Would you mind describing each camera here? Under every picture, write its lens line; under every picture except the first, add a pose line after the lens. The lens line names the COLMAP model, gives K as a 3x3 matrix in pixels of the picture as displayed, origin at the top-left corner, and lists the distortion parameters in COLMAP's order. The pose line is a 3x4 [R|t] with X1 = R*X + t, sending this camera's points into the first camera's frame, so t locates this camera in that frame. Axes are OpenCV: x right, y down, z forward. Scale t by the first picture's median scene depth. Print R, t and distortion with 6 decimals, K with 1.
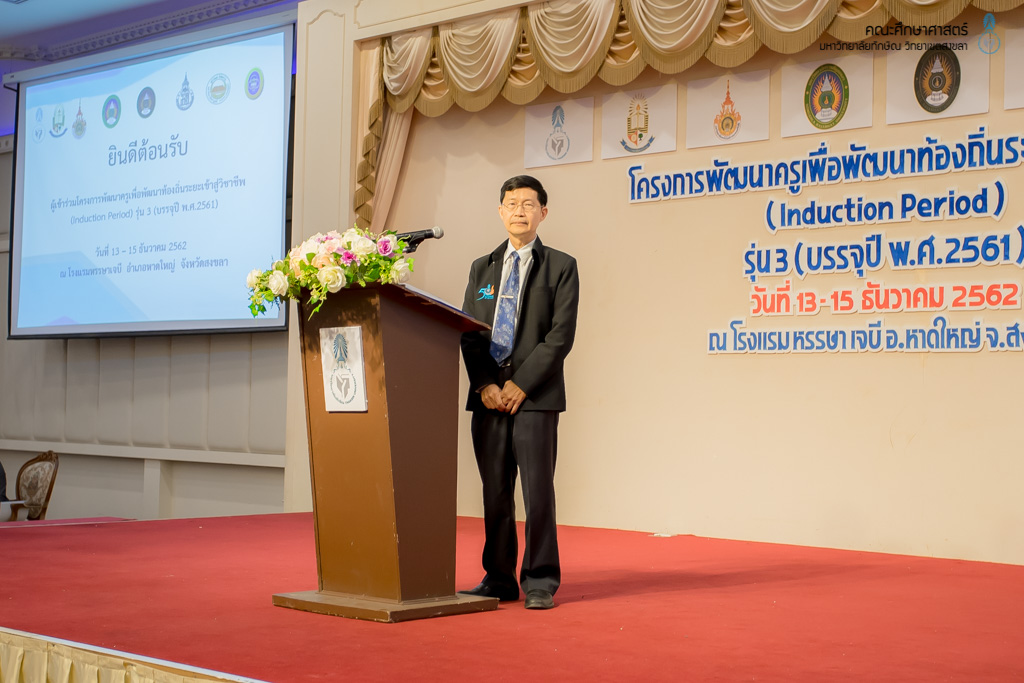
lens RADIAL K [[1594.8, 0, 508.5], [0, 1594.8, 337.9], [0, 0, 1]] dist [0.032729, 0.000000]
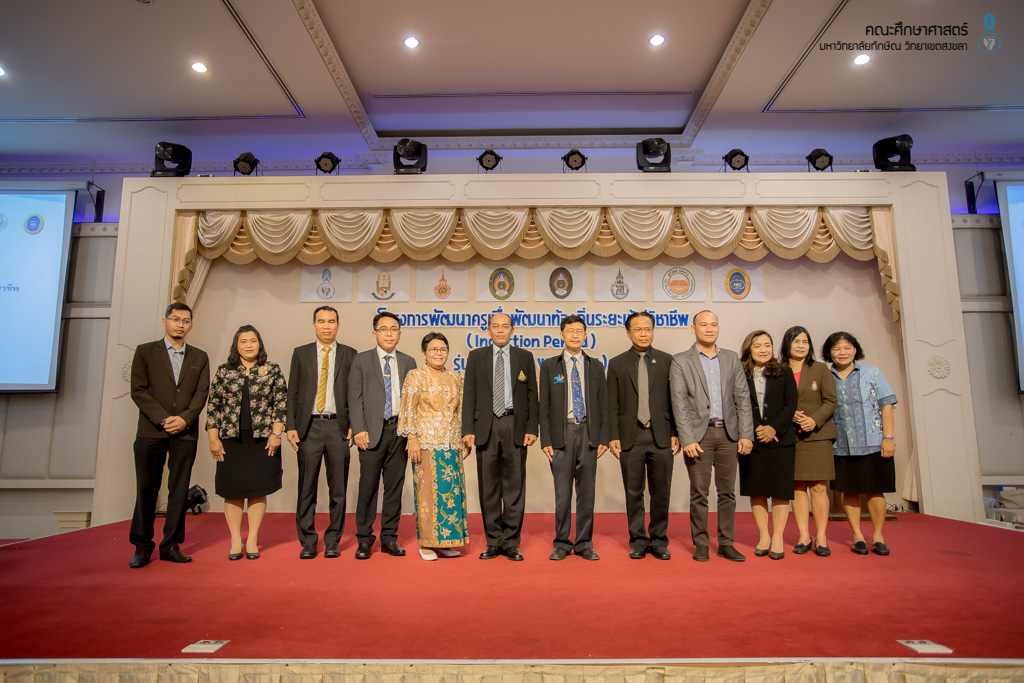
lens RADIAL K [[686.3, 0, 506.9], [0, 686.3, 333.7], [0, 0, 1]] dist [-0.031202, 0.020176]
pose [[0.731497, 0.085265, 0.676492, -0.370662], [-0.014375, 0.993858, -0.109722, 0.005643], [-0.681693, 0.070537, 0.728230, 0.367045]]
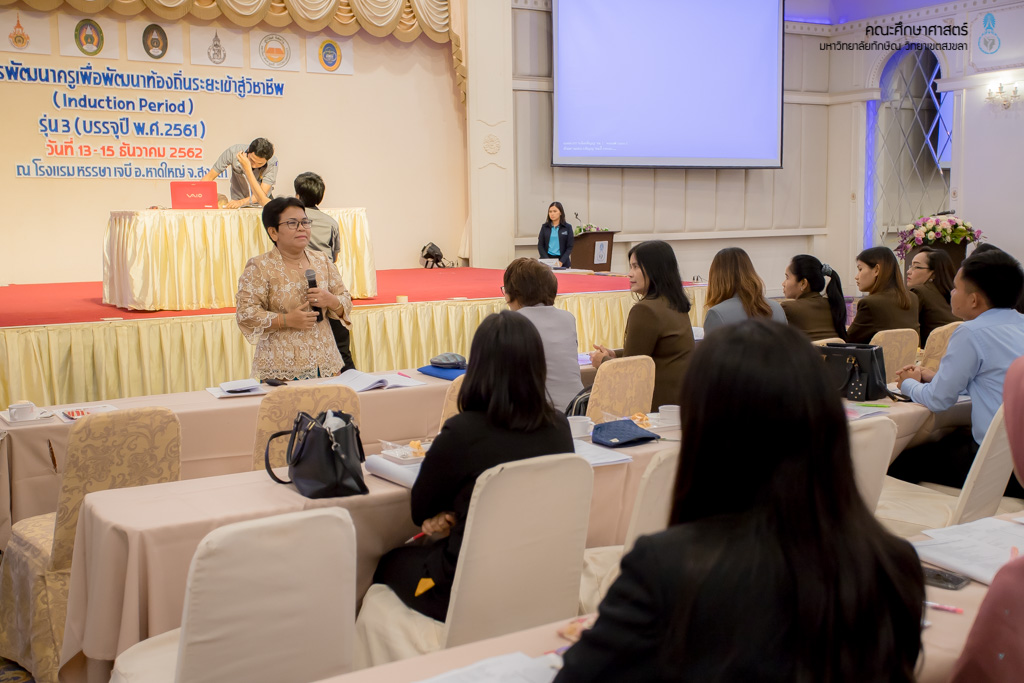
lens RADIAL K [[1139.2, 0, 511.1], [0, 1139.2, 339.4], [0, 0, 1]] dist [0.068189, 0.000000]
pose [[0.251761, -0.135915, 0.958198, -0.990549], [-0.031432, 0.988419, 0.148460, -0.019702], [-0.967279, -0.067495, 0.244573, 0.178126]]
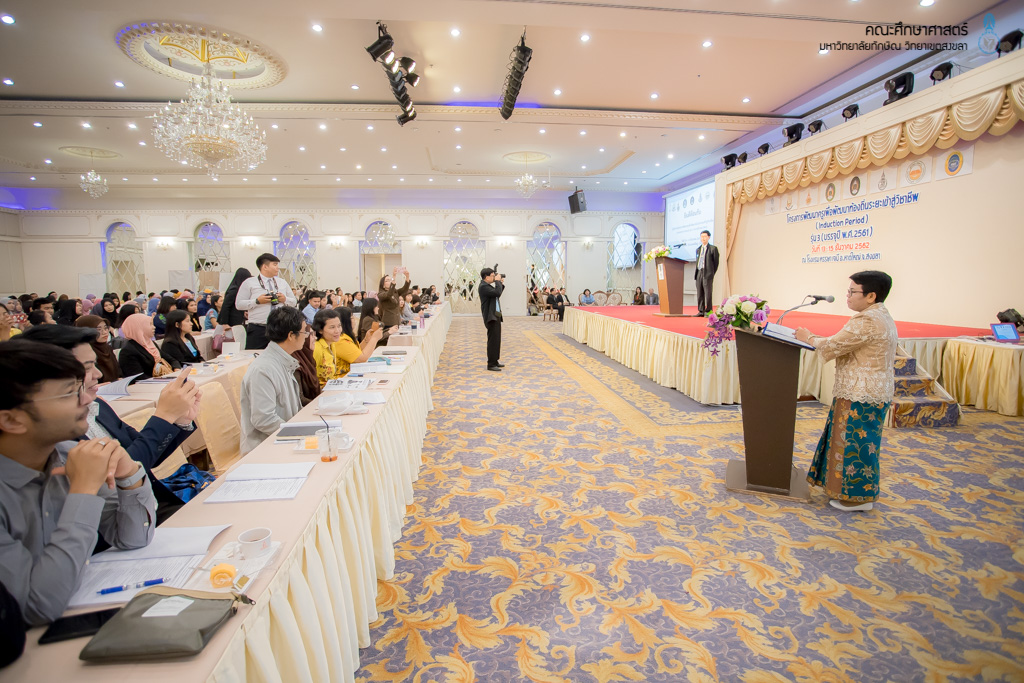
lens RADIAL K [[536.4, 0, 513.9], [0, 536.4, 335.9], [0, 0, 1]] dist [0.003736, 0.002605]
pose [[0.759890, 0.045720, -0.648442, 0.458018], [0.047987, 0.990857, 0.126097, -0.014116], [0.648278, -0.126937, 0.750748, -0.439652]]
